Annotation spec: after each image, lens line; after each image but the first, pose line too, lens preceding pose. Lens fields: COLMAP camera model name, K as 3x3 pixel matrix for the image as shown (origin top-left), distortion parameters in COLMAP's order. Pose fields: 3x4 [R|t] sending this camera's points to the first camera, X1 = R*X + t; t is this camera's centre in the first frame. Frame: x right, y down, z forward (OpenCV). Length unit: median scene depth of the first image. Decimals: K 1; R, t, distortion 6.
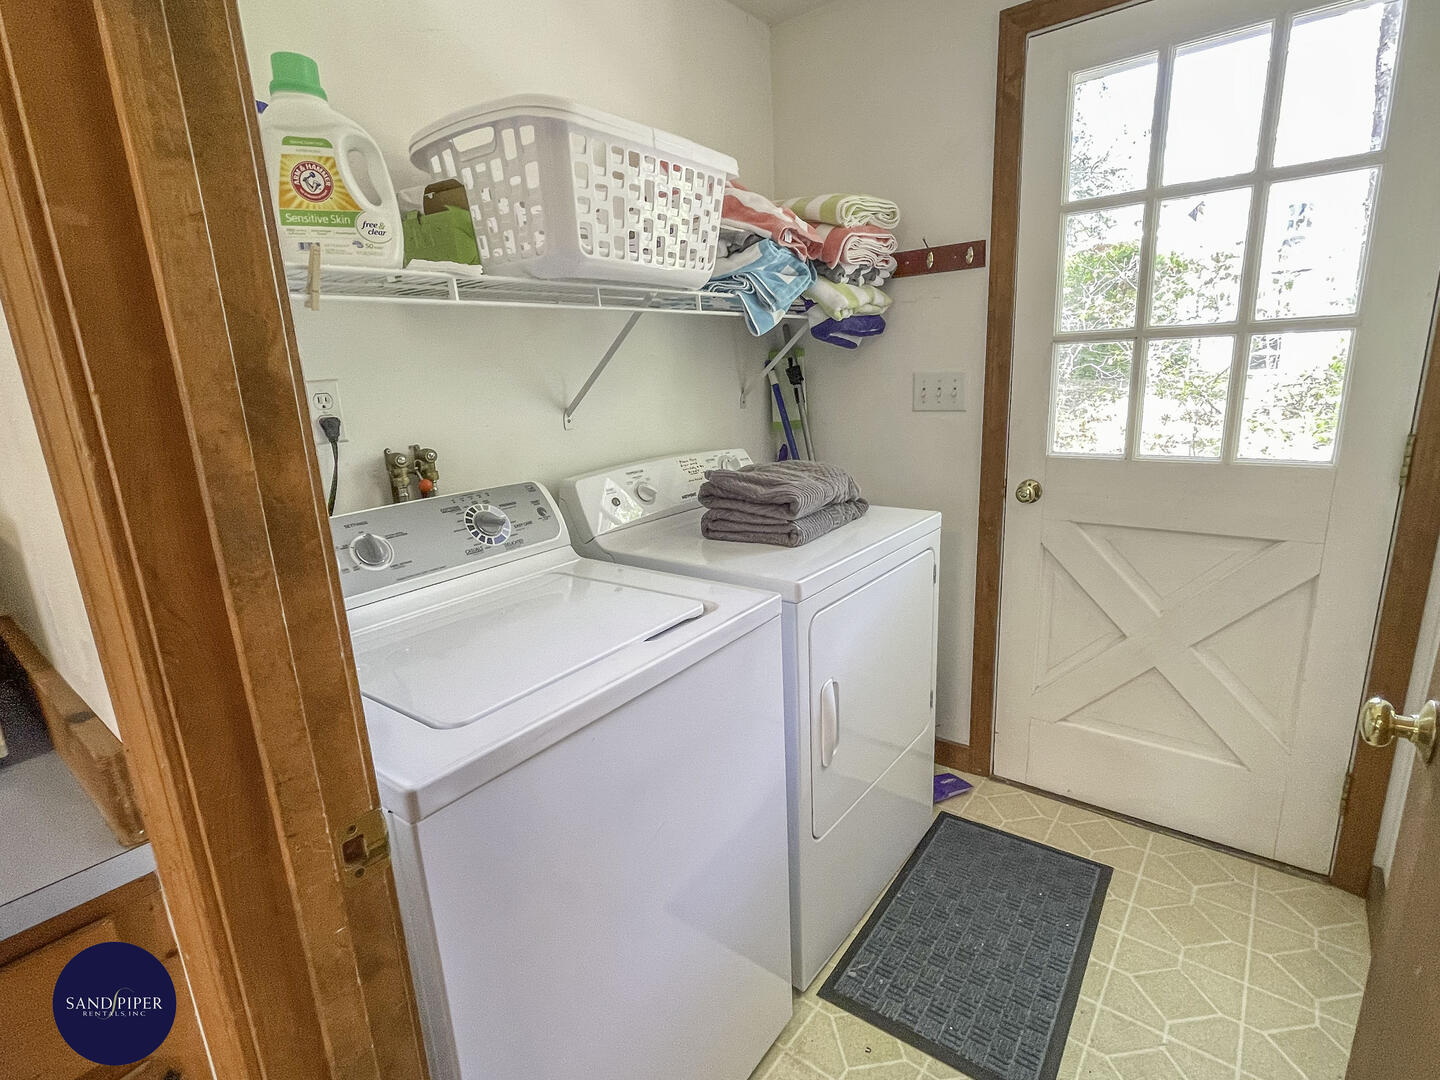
lens RADIAL K [[721.9, 0, 725.6], [0, 721.9, 541.8], [0, 0, 1]] dist [-0.001624, -0.000196]
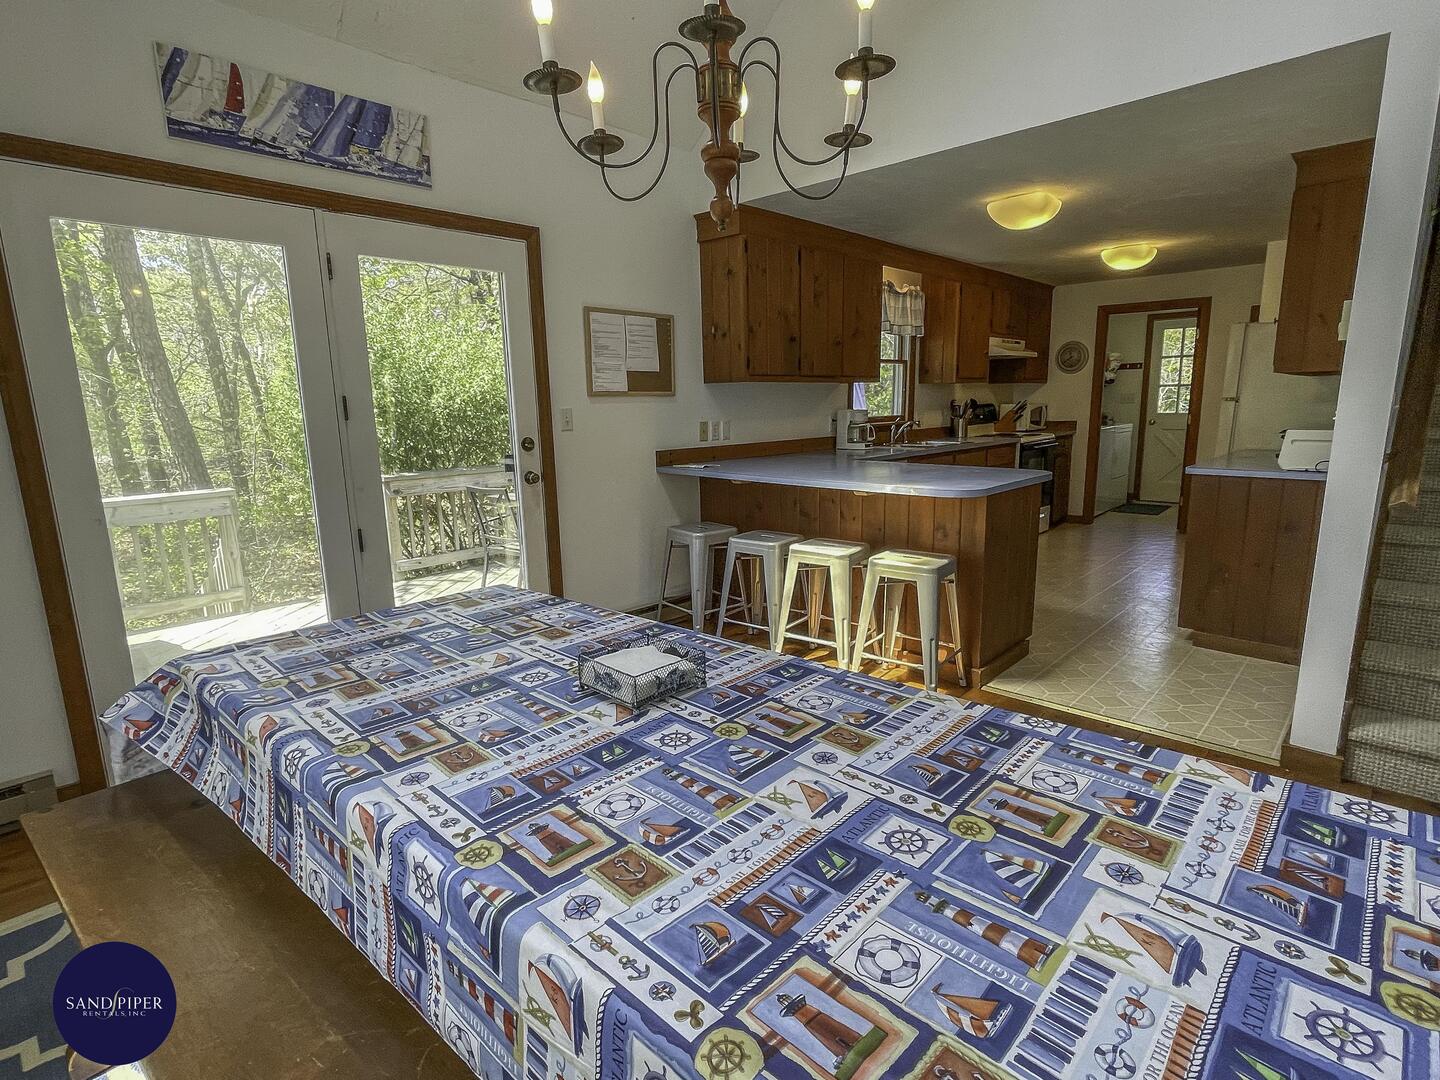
lens RADIAL K [[721.9, 0, 725.6], [0, 721.9, 541.8], [0, 0, 1]] dist [-0.001624, -0.000196]
pose [[0.997538, 0.042457, -0.055816, -1.799588], [-0.045300, 0.997686, -0.050701, 0.960698], [0.053534, 0.053105, 0.997153, -3.306180]]
